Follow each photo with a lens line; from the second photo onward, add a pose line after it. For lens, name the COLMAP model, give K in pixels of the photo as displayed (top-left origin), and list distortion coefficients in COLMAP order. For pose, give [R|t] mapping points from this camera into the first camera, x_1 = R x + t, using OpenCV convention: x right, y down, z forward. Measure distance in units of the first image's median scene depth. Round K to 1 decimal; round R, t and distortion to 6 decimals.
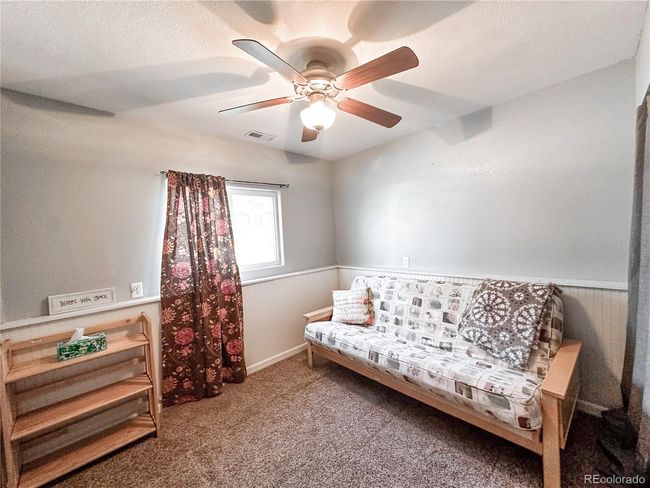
lens RADIAL K [[263.8, 0, 322.7], [0, 263.8, 241.7], [0, 0, 1]] dist [-0.001396, -0.000105]
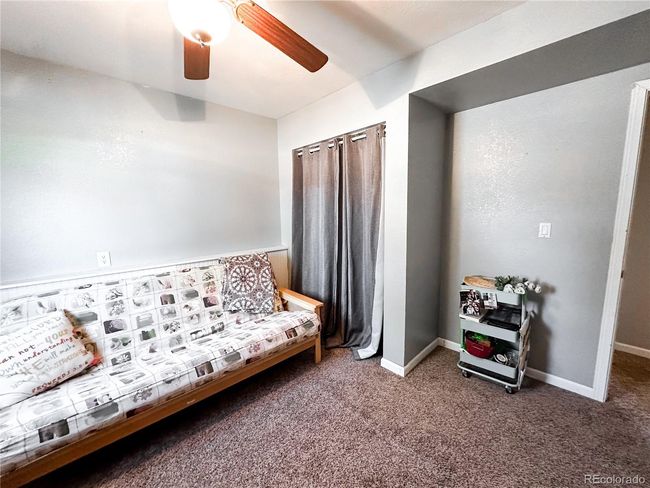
lens RADIAL K [[263.8, 0, 322.6], [0, 263.8, 242.7], [0, 0, 1]] dist [-0.001396, -0.000105]
pose [[-0.015721, -0.067797, 0.997575, -0.505532], [0.047704, 0.996512, 0.068477, 0.018262], [-0.998738, 0.048665, -0.012432, 0.563786]]
